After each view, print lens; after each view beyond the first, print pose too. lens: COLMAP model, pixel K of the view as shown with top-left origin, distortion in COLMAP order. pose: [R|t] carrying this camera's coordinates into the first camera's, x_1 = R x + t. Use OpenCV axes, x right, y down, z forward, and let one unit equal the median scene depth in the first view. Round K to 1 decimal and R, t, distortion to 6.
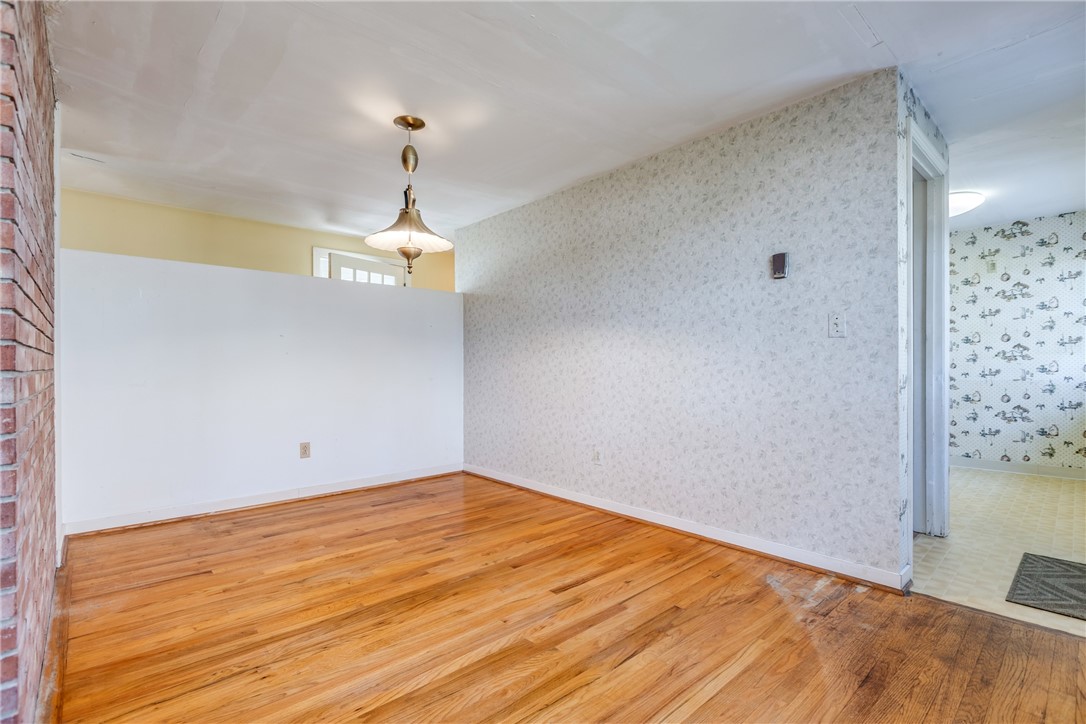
lens RADIAL K [[503.1, 0, 546.1], [0, 503.1, 365.8], [0, 0, 1]] dist [-0.003763, -0.000440]
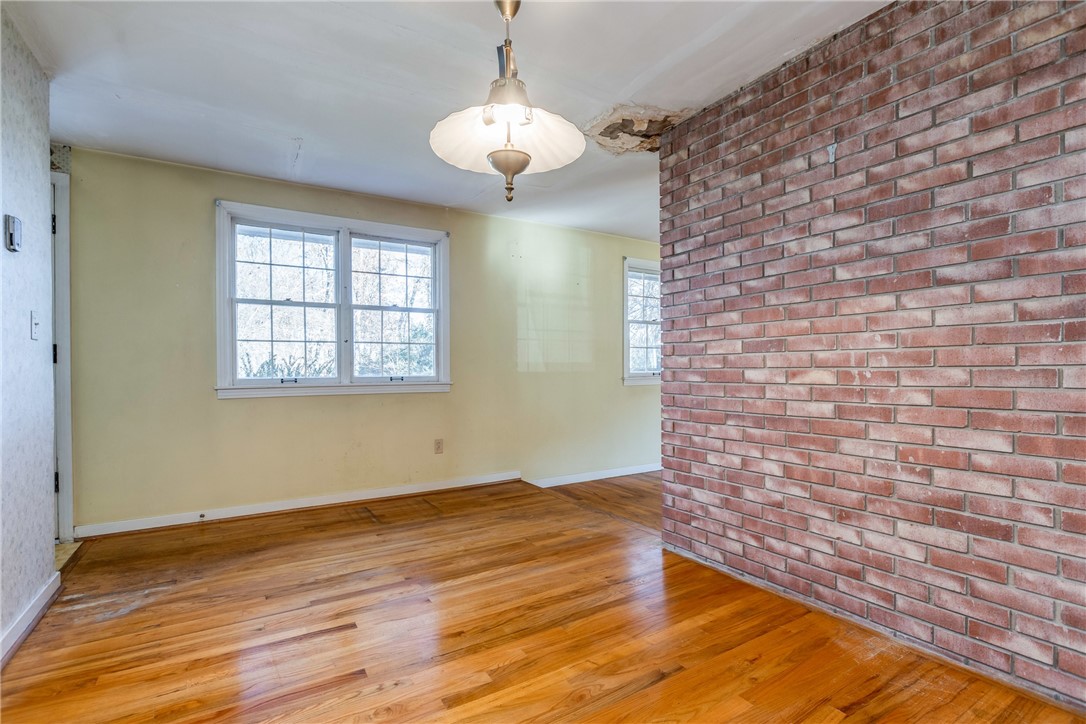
lens RADIAL K [[504.7, 0, 541.9], [0, 504.7, 375.4], [0, 0, 1]] dist [-0.002888, 0.000442]
pose [[-0.982760, 0.009004, 0.184664, -0.408978], [0.011261, 0.999874, 0.011176, 0.004669], [-0.184540, 0.013063, -0.982738, 1.551650]]
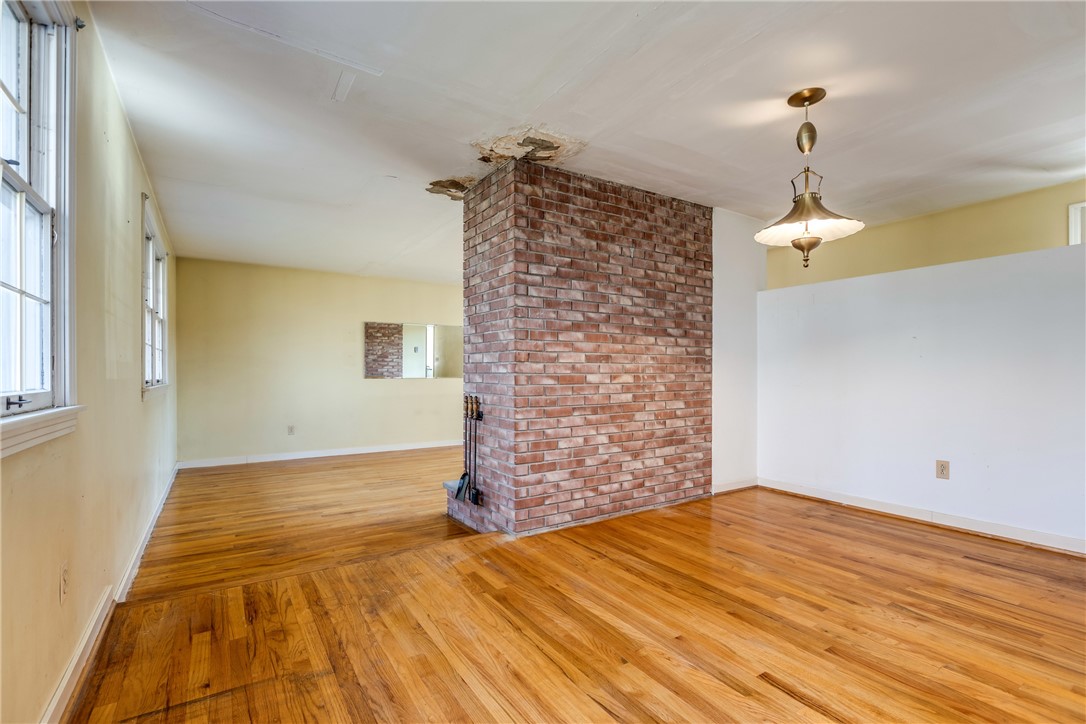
lens RADIAL K [[504.7, 0, 541.9], [0, 504.7, 375.4], [0, 0, 1]] dist [-0.002888, 0.000442]
pose [[-0.166091, 0.009910, -0.986061, 0.690989], [0.002052, 0.999951, 0.009704, -0.001702], [0.986108, -0.000412, -0.166103, 0.690154]]
